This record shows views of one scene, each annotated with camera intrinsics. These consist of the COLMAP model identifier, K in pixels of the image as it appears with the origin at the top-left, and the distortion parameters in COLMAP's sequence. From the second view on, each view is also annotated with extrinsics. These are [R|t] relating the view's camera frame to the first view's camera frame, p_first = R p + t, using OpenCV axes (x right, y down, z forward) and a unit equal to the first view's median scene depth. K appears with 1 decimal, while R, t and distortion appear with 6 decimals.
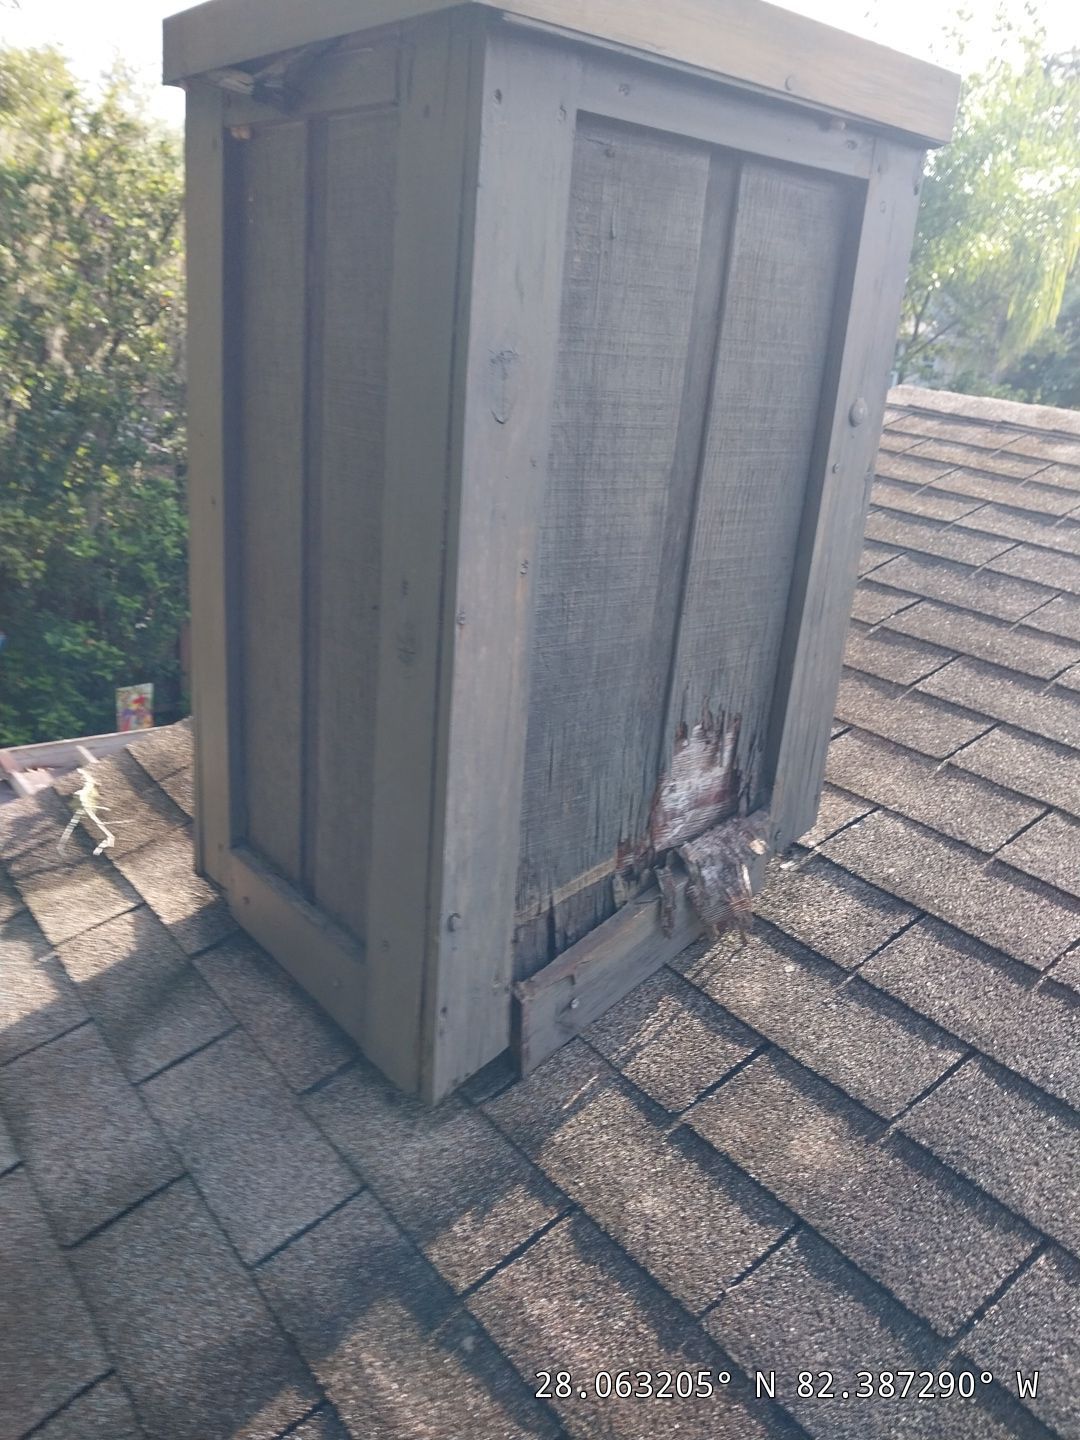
lens RADIAL K [[1145.1, 0, 540.0], [0, 1145.1, 720.0], [0, 0, 1]] dist [0.001191, -0.003022]
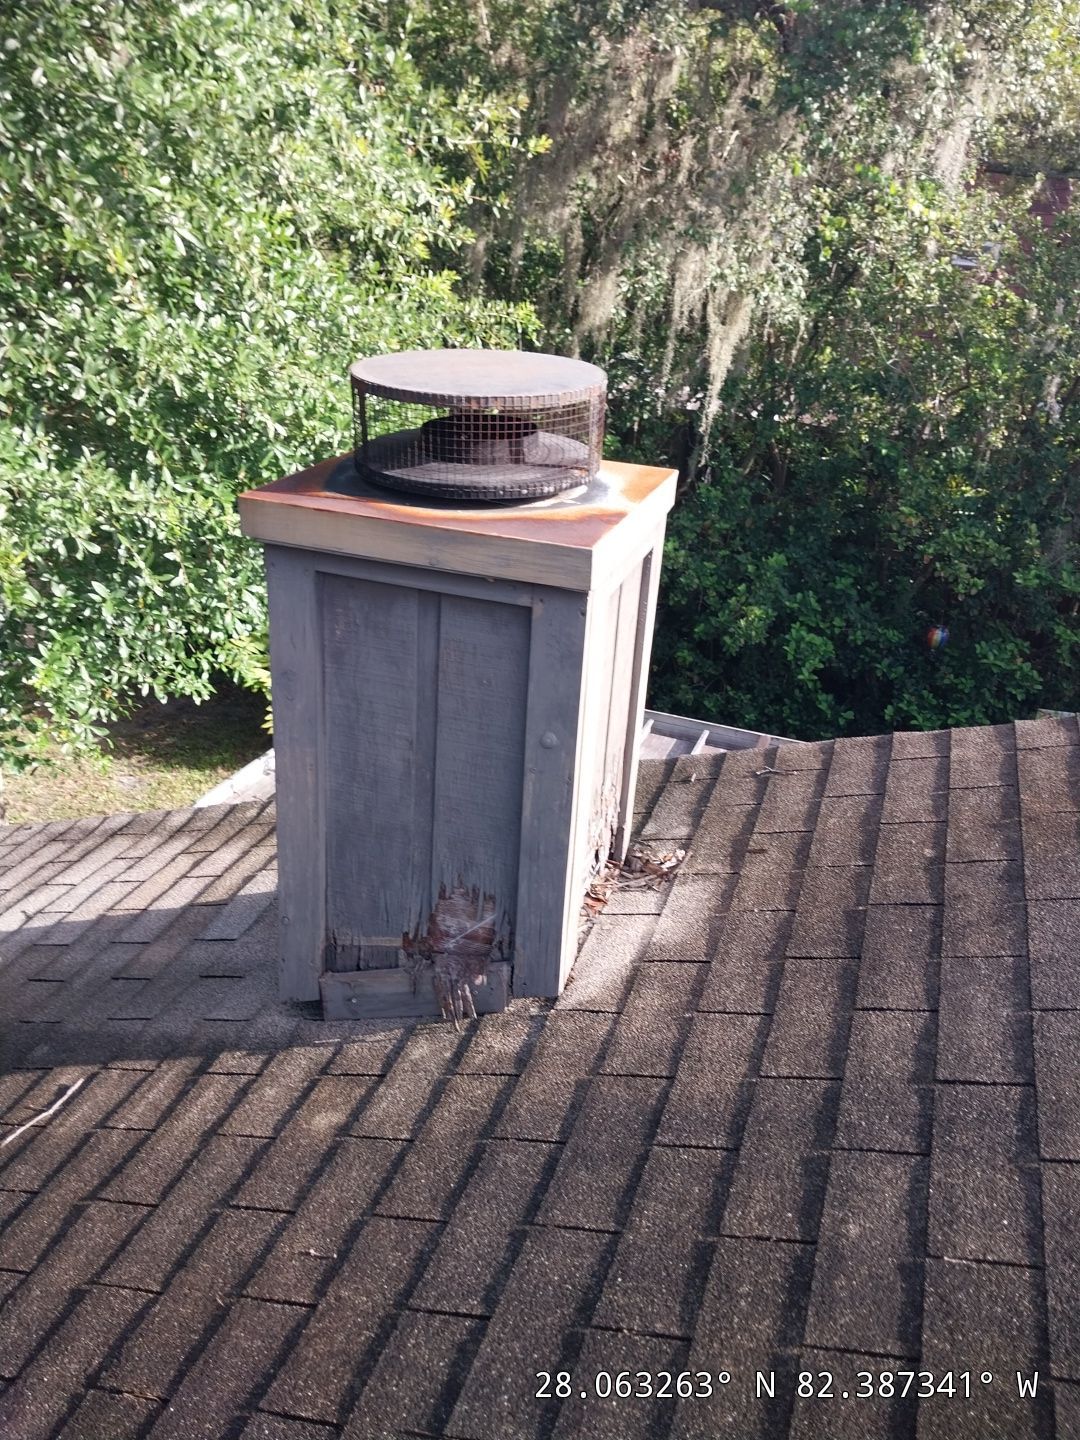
lens RADIAL K [[1145.1, 0, 540.0], [0, 1145.1, 720.0], [0, 0, 1]] dist [0.001191, -0.003022]
pose [[0.558551, 0.307655, -0.770305, 1.258841], [-0.280847, 0.943964, 0.173370, -0.489075], [0.780478, 0.119502, 0.613655, 0.062924]]
